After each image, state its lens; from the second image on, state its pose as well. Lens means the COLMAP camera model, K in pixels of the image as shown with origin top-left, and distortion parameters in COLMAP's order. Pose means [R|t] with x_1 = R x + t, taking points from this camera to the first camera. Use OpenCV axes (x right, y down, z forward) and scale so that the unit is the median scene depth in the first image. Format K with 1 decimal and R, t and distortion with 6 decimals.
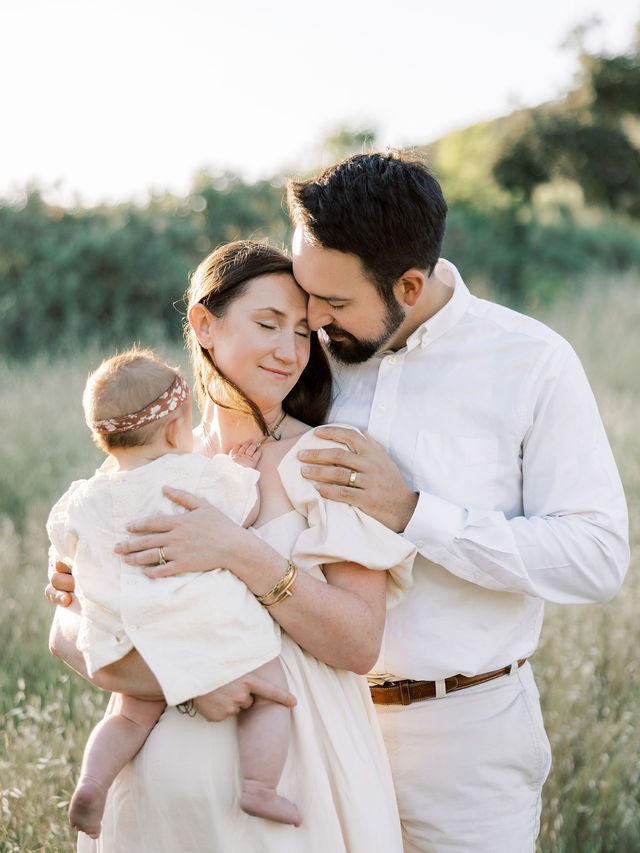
lens RADIAL K [[2071.1, 0, 320.0], [0, 2071.1, 426.5], [0, 0, 1]] dist [0.881133, 0.053146]
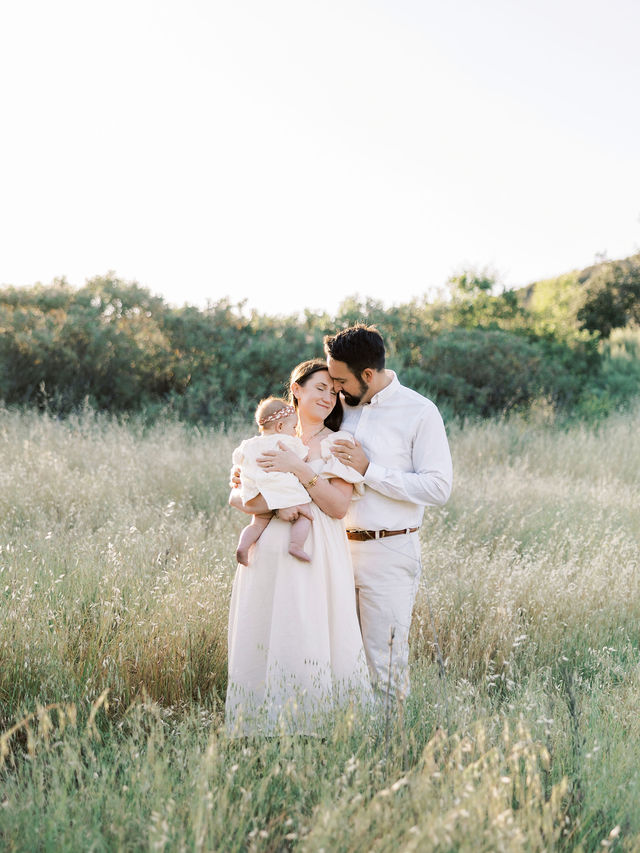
lens RADIAL K [[1799.5, 0, 320.0], [0, 1799.5, 426.5], [0, 0, 1]] dist [0.001459, 0.020674]
pose [[0.994677, 0.072518, -0.073210, 0.140876], [-0.075875, 0.996139, -0.044160, 0.094126], [0.069724, 0.049480, 0.996338, -1.214172]]
